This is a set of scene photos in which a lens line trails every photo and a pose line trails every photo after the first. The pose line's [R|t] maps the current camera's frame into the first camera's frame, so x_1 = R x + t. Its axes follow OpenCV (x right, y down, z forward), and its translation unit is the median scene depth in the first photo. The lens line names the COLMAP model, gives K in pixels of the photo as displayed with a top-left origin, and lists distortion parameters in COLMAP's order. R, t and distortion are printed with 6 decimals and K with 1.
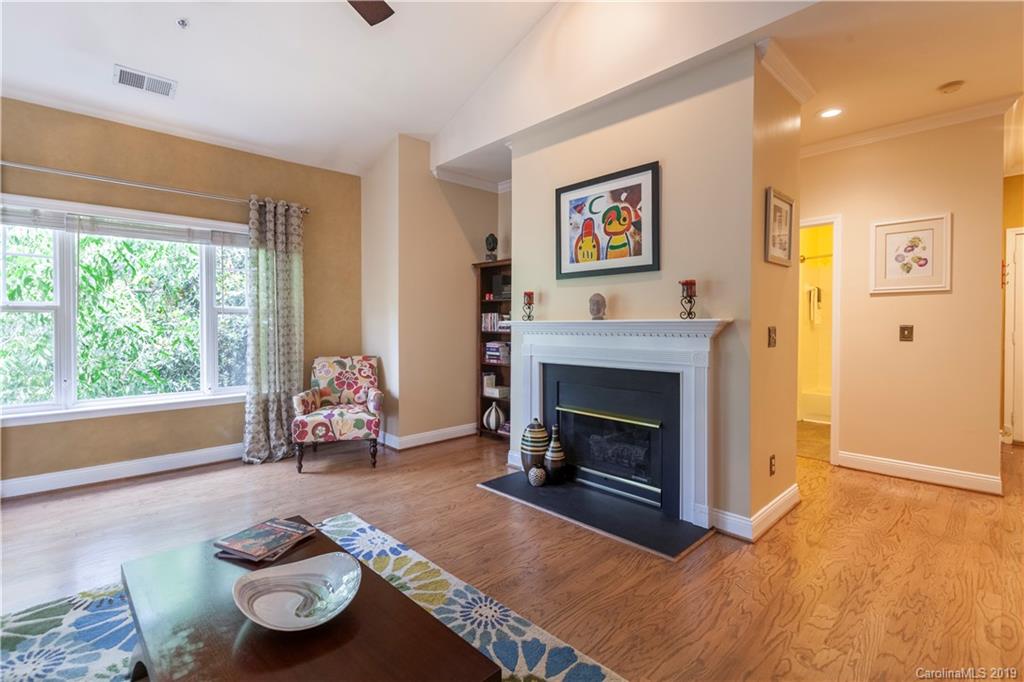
lens RADIAL K [[468.6, 0, 493.4], [0, 468.6, 328.9], [0, 0, 1]] dist [-0.000111, 0.000265]
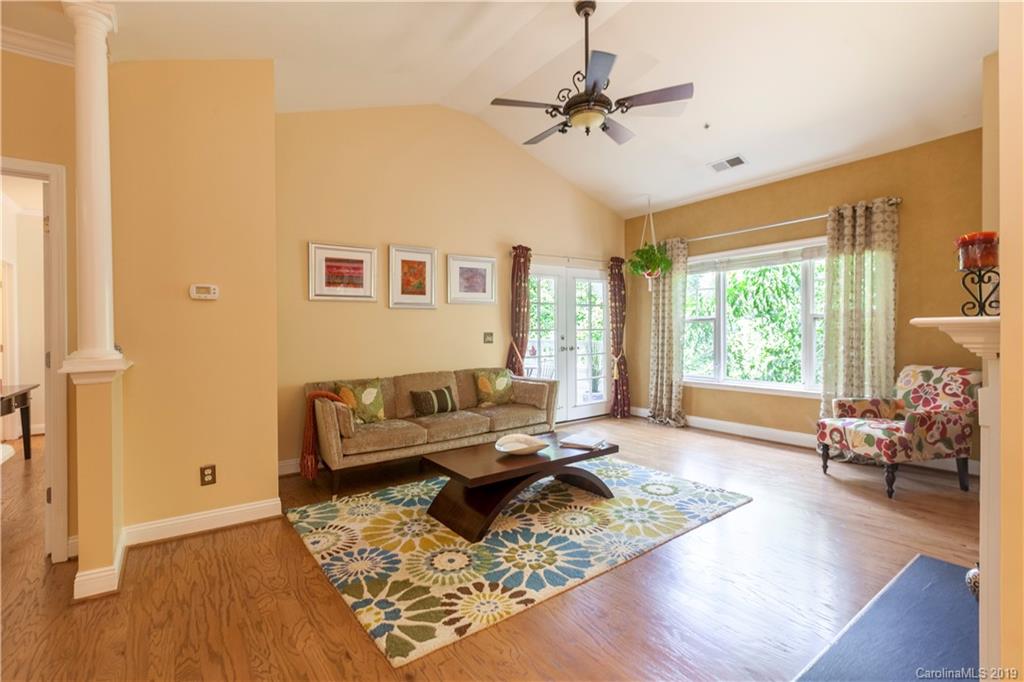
lens RADIAL K [[452.5, 0, 507.9], [0, 452.5, 335.6], [0, 0, 1]] dist [-0.001342, -0.000443]
pose [[-0.122104, 0.008788, -0.992478, 0.713531], [0.000418, 0.999961, 0.008803, -0.002423], [0.992517, 0.000660, -0.122103, 0.471274]]
